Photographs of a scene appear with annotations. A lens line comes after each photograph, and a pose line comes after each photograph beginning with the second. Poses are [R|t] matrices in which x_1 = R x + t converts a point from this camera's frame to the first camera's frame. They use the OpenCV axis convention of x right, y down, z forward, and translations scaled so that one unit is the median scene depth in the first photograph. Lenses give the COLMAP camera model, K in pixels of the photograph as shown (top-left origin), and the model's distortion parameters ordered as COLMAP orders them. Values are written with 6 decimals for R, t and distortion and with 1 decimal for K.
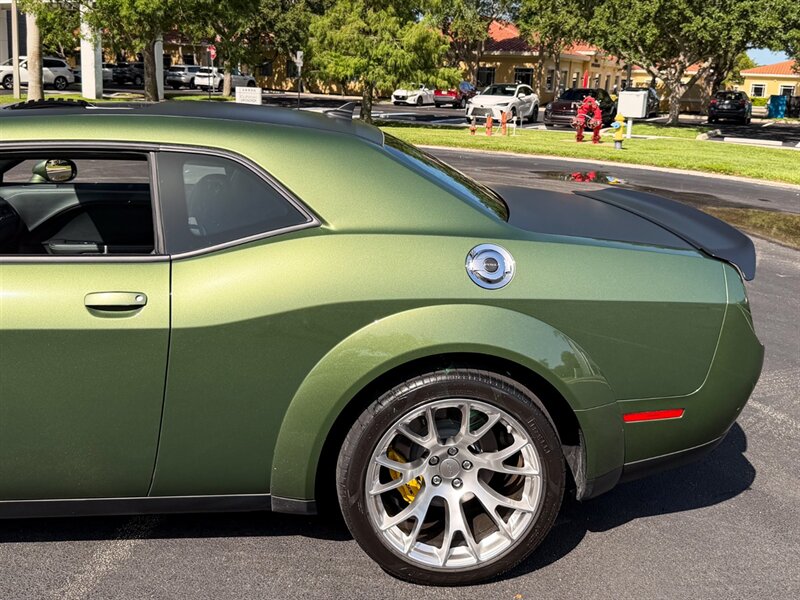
lens RADIAL K [[771.0, 0, 407.5], [0, 771.0, 223.7], [0, 0, 1]] dist [0.172698, -0.382433]
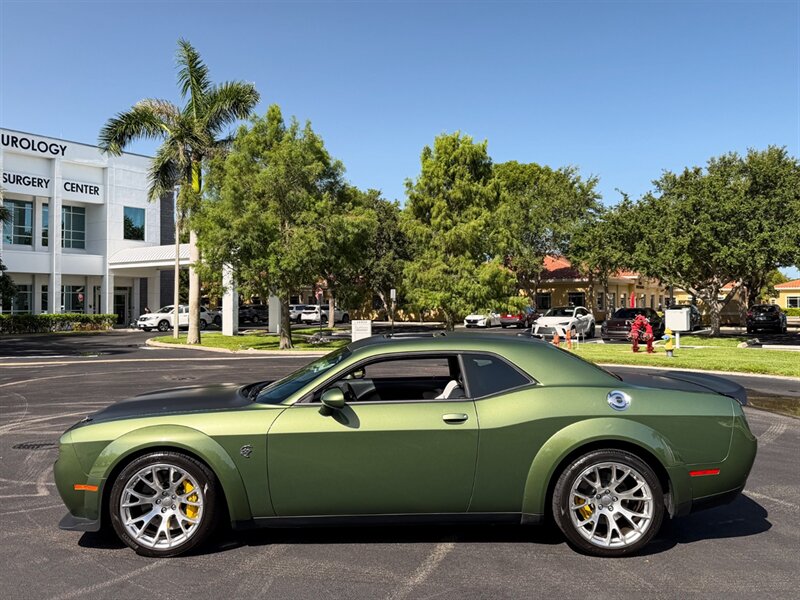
lens RADIAL K [[692.7, 0, 385.9], [0, 692.7, 287.5], [0, 0, 1]] dist [0.119120, -0.235728]
pose [[0.992205, -0.051743, -0.113371, -0.028080], [0.026723, 0.976906, -0.211991, 0.013403], [0.121721, 0.207308, 0.970674, -0.098634]]
